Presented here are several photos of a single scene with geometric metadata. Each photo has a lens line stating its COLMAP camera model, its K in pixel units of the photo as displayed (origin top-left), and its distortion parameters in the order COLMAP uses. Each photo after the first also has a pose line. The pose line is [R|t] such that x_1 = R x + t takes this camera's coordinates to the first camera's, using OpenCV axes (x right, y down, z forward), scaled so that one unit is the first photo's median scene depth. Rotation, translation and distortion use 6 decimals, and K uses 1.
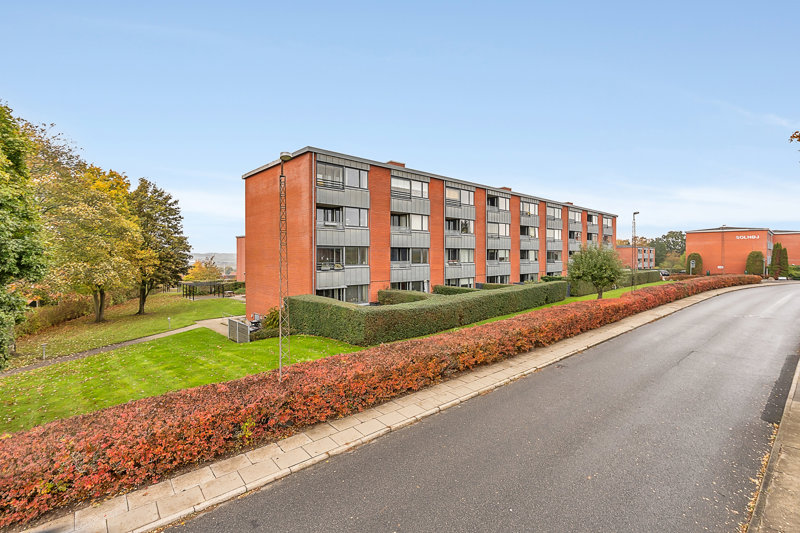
lens RADIAL K [[369.0, 0, 405.5], [0, 369.0, 265.2], [0, 0, 1]] dist [-0.002580, -0.000036]
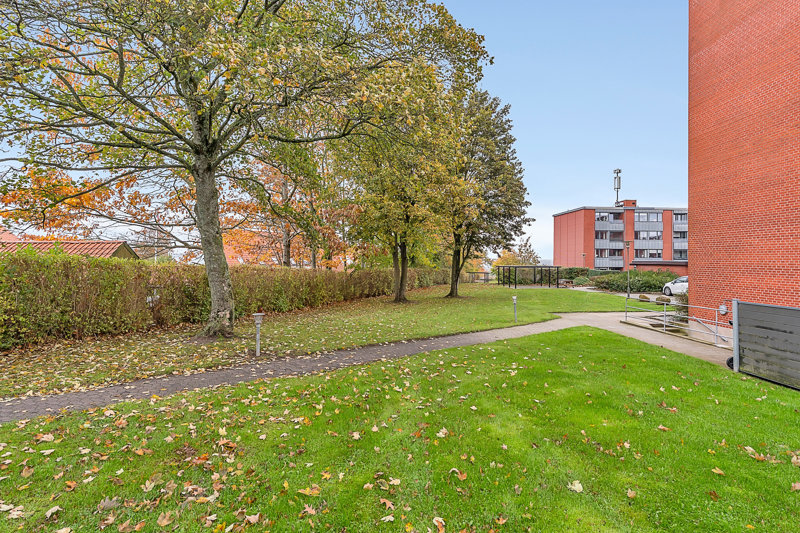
lens RADIAL K [[409.5, 0, 401.1], [0, 409.5, 263.7], [0, 0, 1]] dist [-0.000775, -0.000025]
pose [[0.752887, 0.004573, -0.658133, -0.365172], [-0.023863, 0.999508, -0.020353, 0.101059], [0.657717, 0.031028, 0.752626, 0.467399]]
